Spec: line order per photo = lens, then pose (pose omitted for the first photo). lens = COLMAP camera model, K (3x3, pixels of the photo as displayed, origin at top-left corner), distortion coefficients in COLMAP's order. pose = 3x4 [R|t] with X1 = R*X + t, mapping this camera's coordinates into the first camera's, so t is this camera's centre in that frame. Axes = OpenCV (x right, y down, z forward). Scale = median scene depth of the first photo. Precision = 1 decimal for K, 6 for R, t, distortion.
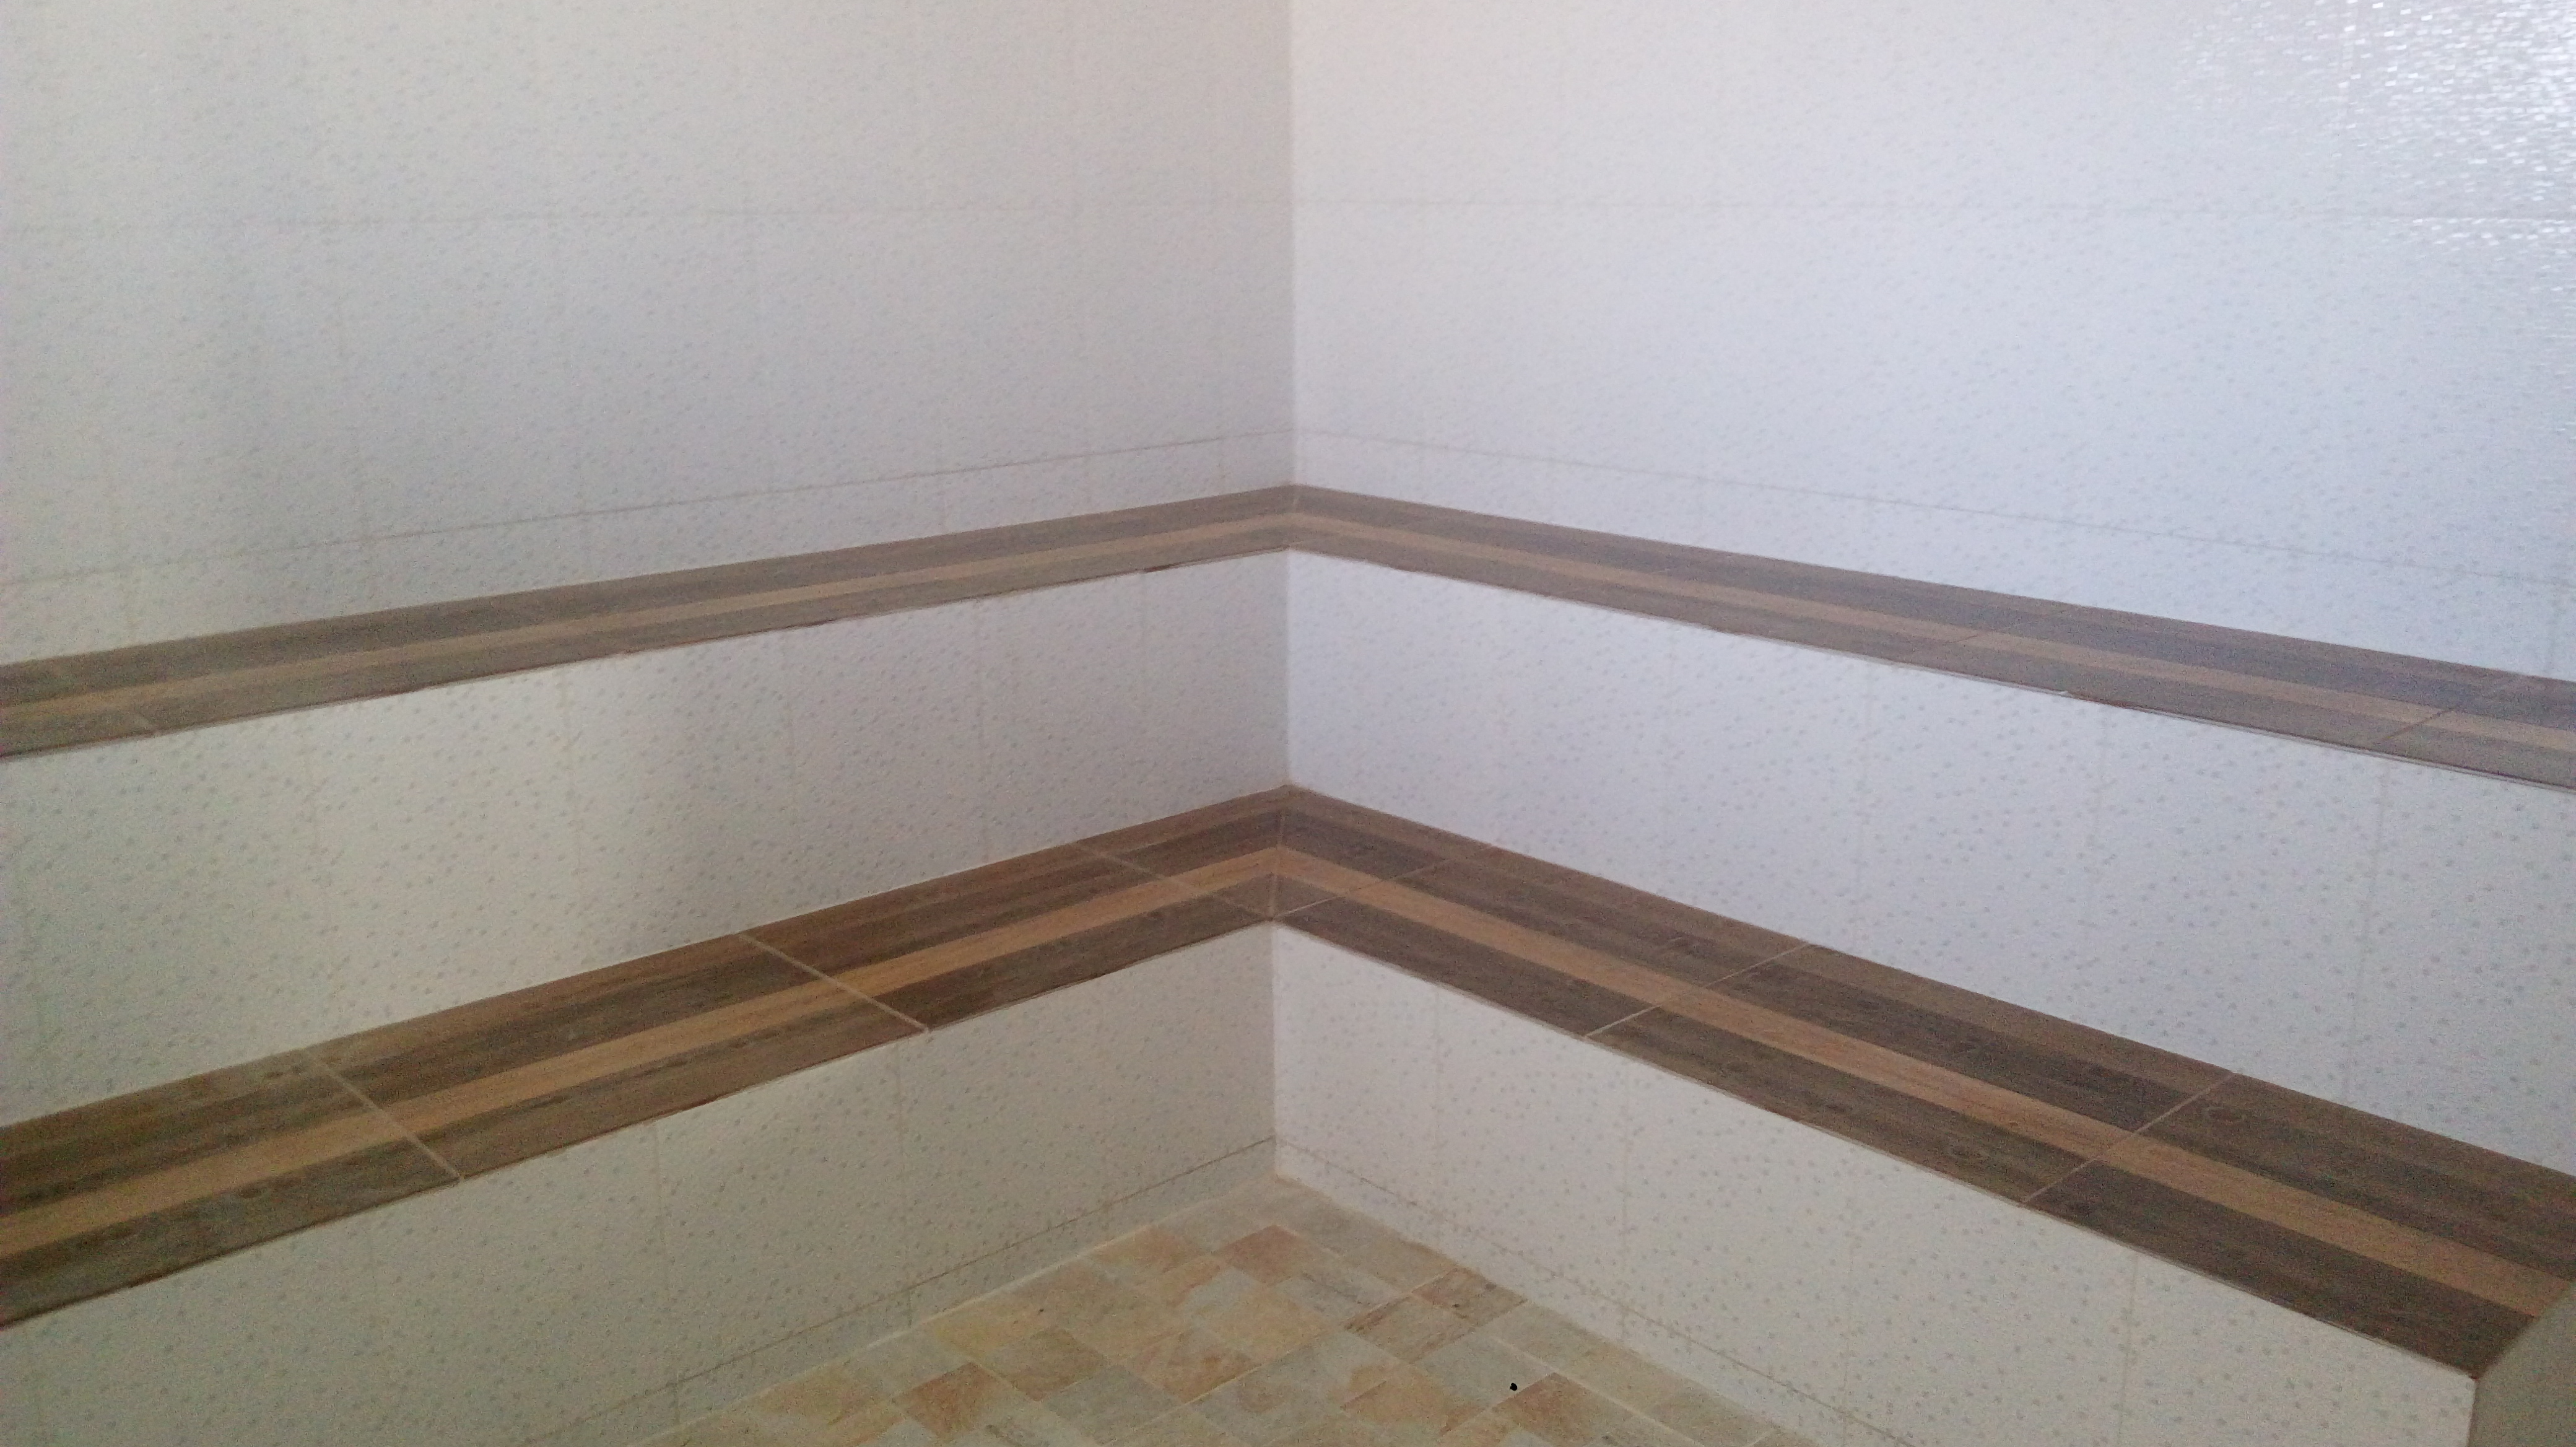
lens RADIAL K [[2128.8, 0, 1289.0], [0, 2128.8, 723.2], [0, 0, 1]] dist [0.080535, -0.137779]
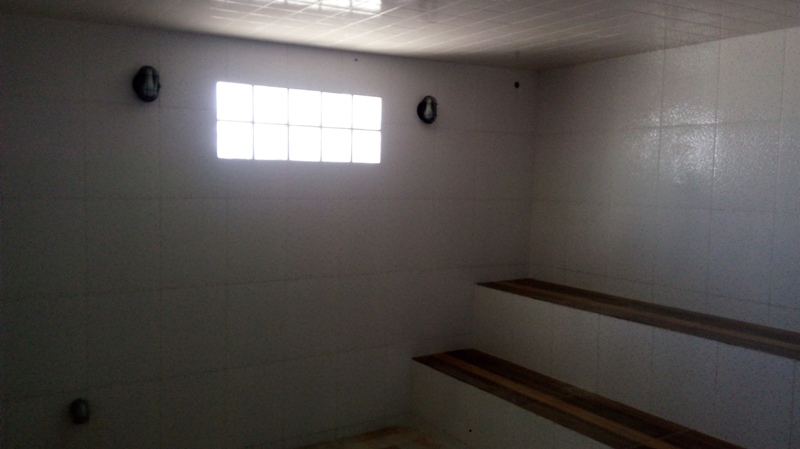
lens RADIAL K [[661.0, 0, 400.1], [0, 661.0, 224.7], [0, 0, 1]] dist [0.080535, -0.137779]
pose [[-0.229962, 0.050052, -0.971912, 0.922972], [-0.257777, 0.959874, 0.110424, -0.221819], [0.938440, 0.275929, -0.207832, 0.865590]]
